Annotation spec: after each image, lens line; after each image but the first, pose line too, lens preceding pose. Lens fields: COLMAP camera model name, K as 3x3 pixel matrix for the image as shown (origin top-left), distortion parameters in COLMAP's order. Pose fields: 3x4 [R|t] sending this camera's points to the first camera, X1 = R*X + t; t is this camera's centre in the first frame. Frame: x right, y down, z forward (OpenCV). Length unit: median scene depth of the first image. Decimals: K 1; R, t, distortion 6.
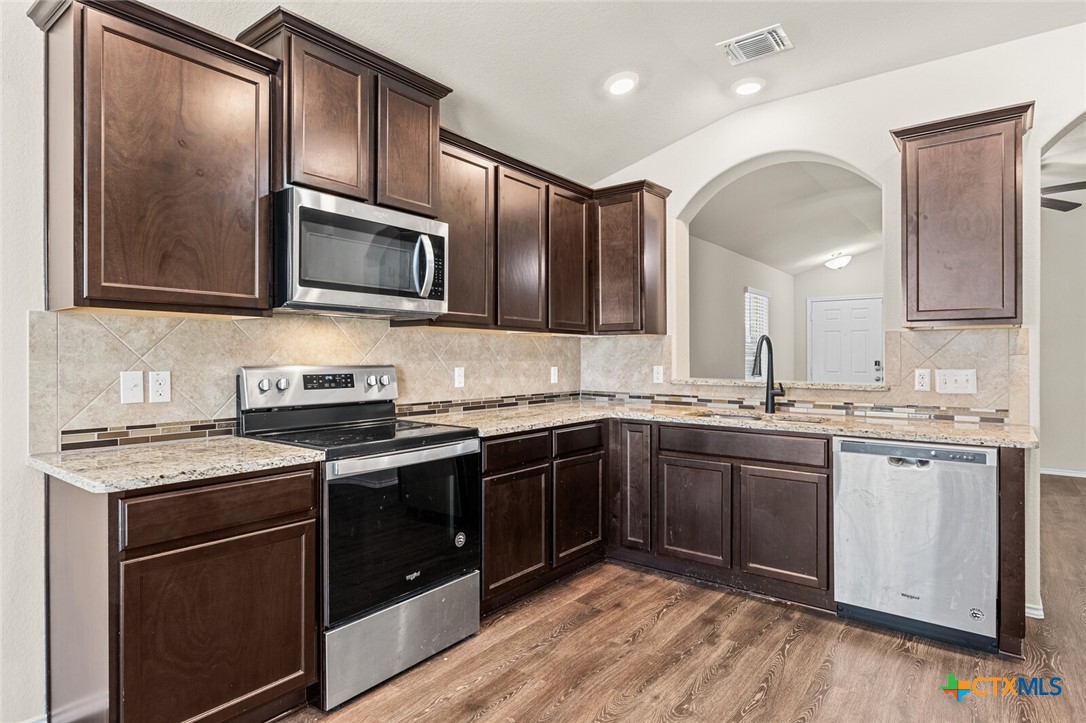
lens RADIAL K [[596.6, 0, 543.0], [0, 596.6, 361.5], [0, 0, 1]] dist [0.004087, 0.000982]
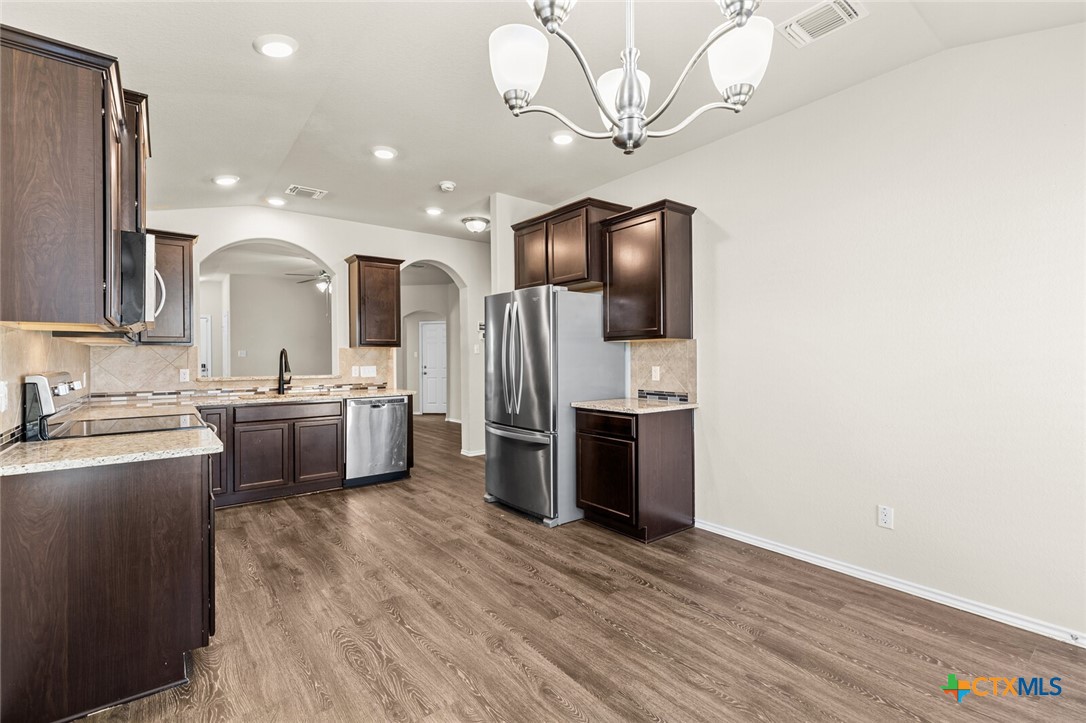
lens RADIAL K [[491.3, 0, 543.0], [0, 491.3, 361.5], [0, 0, 1]] dist [0.021170, -0.000078]
pose [[0.245102, -0.012549, 0.969416, -0.976569], [0.011845, 0.999880, 0.009948, -0.015461], [-0.969425, 0.009044, 0.245221, -0.081001]]
